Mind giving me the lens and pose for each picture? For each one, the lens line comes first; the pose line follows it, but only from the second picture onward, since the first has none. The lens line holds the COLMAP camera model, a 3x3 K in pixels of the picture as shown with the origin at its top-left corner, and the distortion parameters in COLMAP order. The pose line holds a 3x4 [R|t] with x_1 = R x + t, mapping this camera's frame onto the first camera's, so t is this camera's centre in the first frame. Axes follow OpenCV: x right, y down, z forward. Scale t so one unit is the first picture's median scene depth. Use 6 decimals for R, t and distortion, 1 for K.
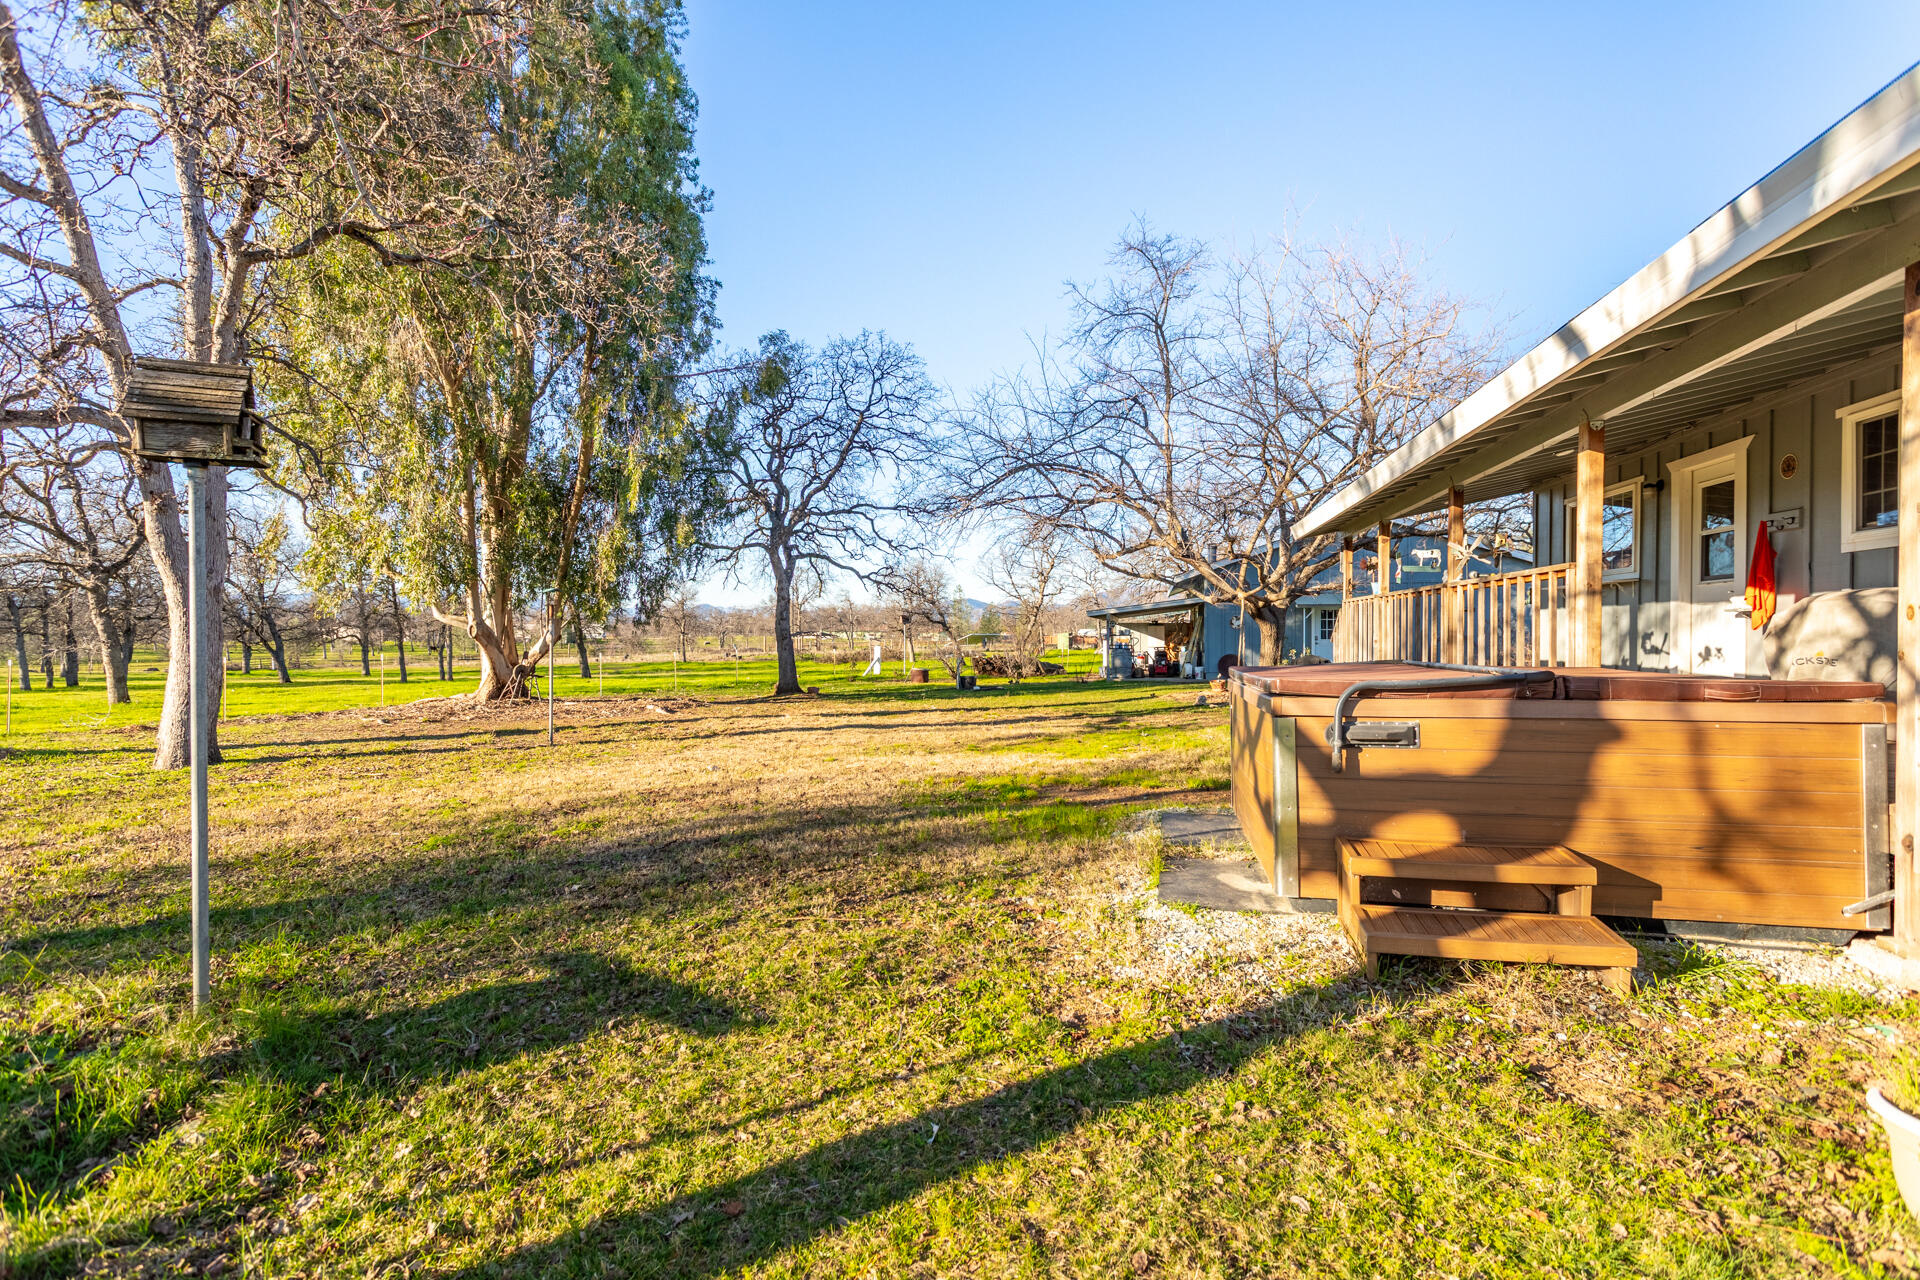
lens RADIAL K [[884.4, 0, 960.0], [0, 884.4, 640.0], [0, 0, 1]] dist [0.000307, 0.000030]
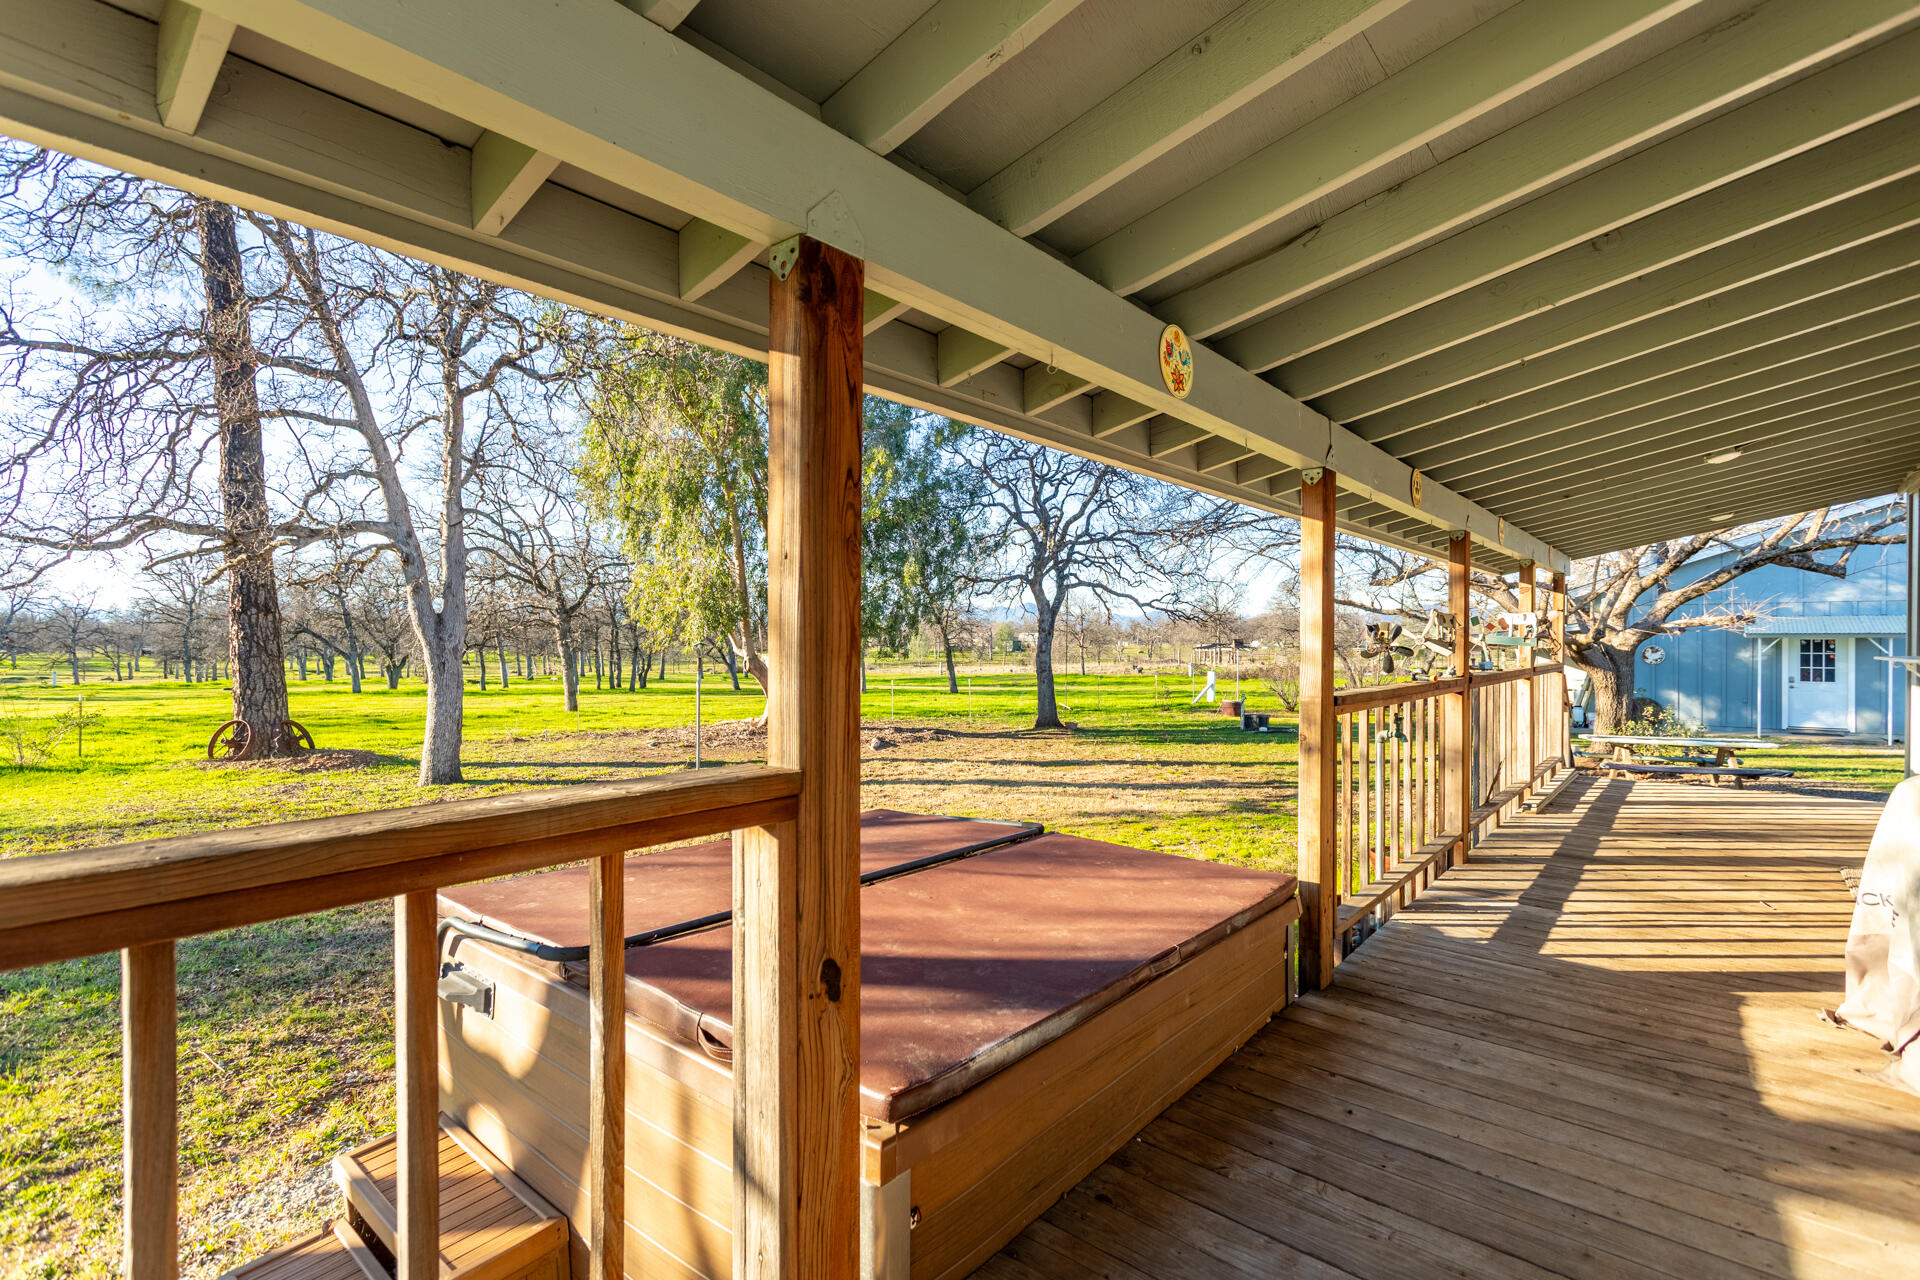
lens RADIAL K [[884.4, 0, 960.0], [0, 884.4, 640.0], [0, 0, 1]] dist [0.000307, 0.000030]
pose [[0.882159, 0.004687, -0.470929, 0.182542], [-0.008888, 0.999938, -0.006696, -0.028483], [0.470868, 0.010092, 0.882146, 0.084420]]
